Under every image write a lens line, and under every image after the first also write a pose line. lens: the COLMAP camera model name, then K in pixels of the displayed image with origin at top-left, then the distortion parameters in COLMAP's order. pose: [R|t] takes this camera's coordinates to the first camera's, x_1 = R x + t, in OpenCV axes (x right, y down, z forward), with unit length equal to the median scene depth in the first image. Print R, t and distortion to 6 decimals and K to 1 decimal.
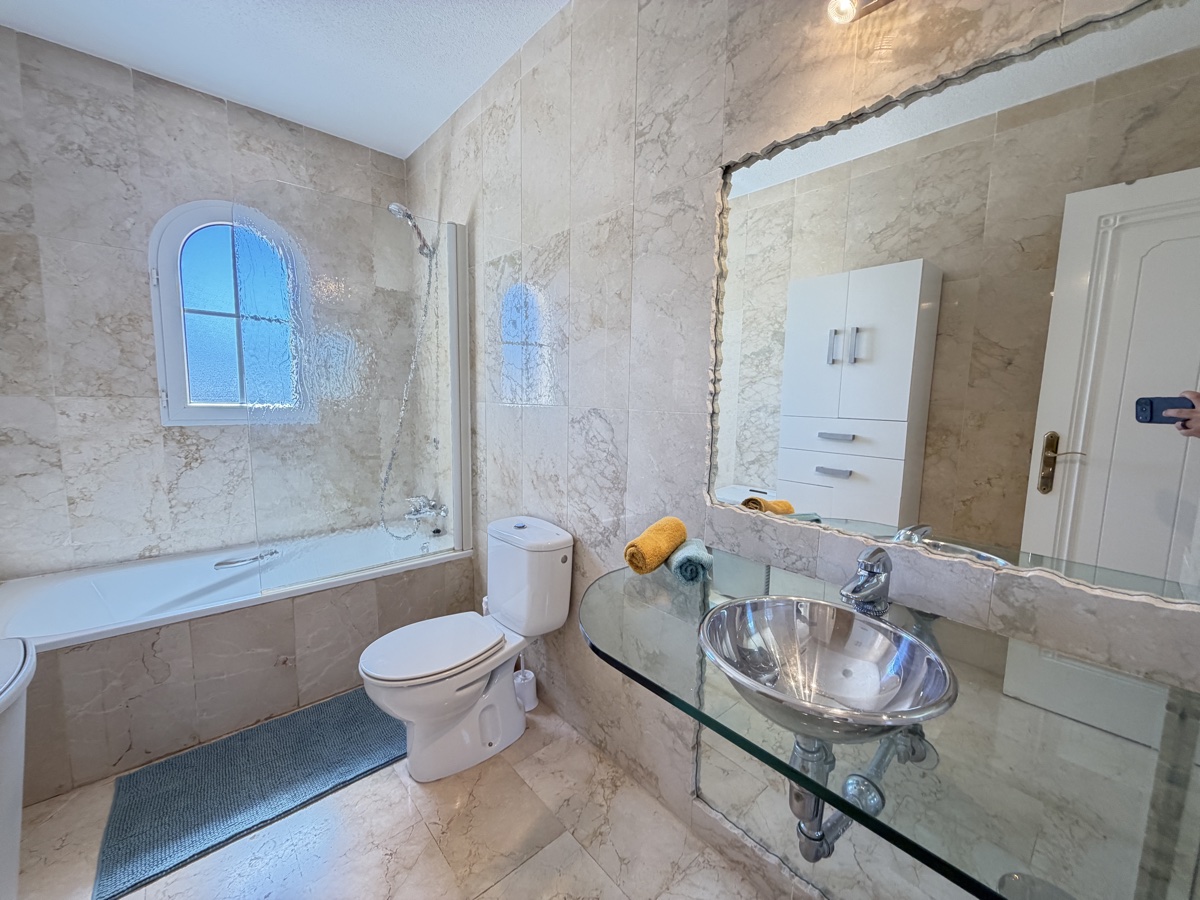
lens RADIAL K [[479.2, 0, 597.4], [0, 479.2, 449.8], [0, 0, 1]] dist [0.001375, -0.000097]
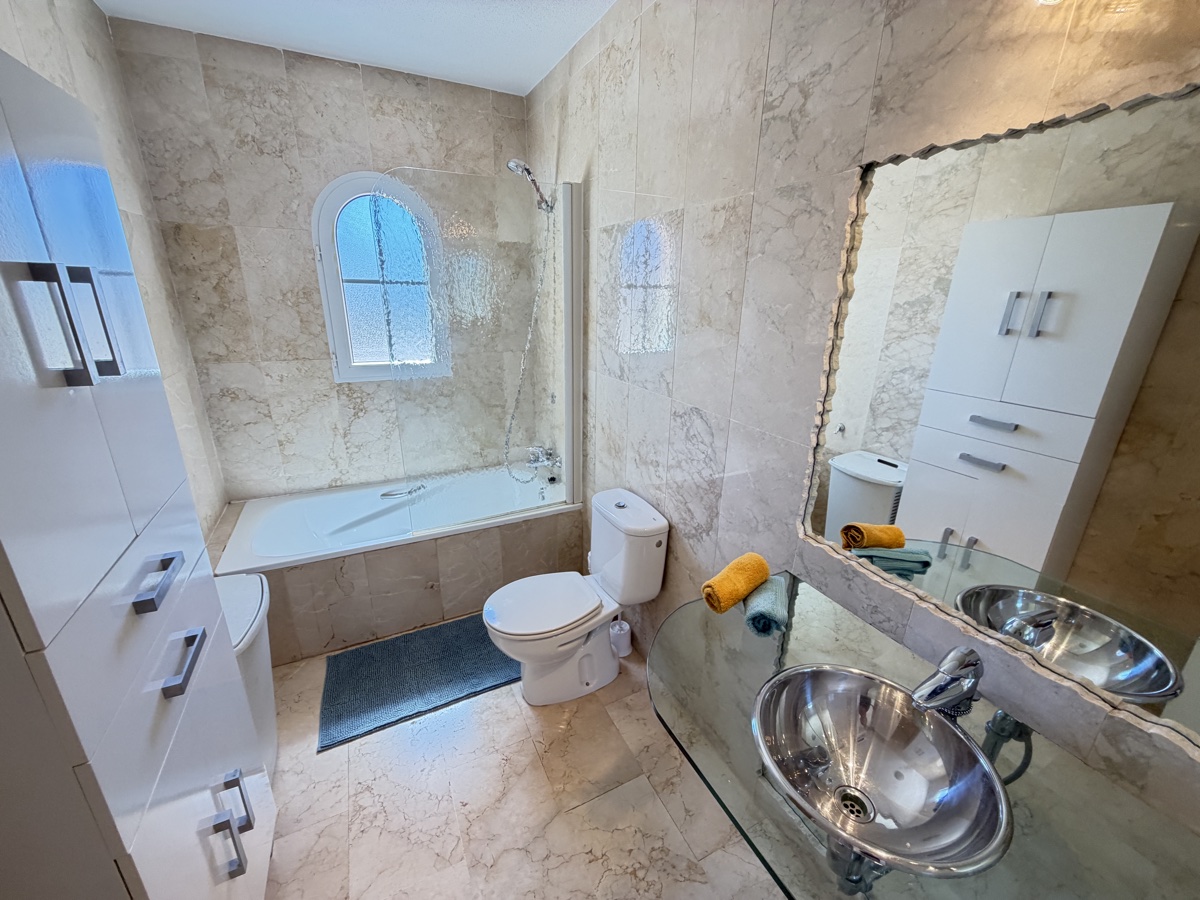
lens RADIAL K [[479.2, 0, 597.3], [0, 479.2, 450.6], [0, 0, 1]] dist [0.001375, -0.000097]
pose [[0.965885, 0.079852, -0.246354, 0.040896], [-0.028330, 0.978147, 0.205977, -0.174891], [0.257418, -0.191971, 0.947039, 0.000922]]
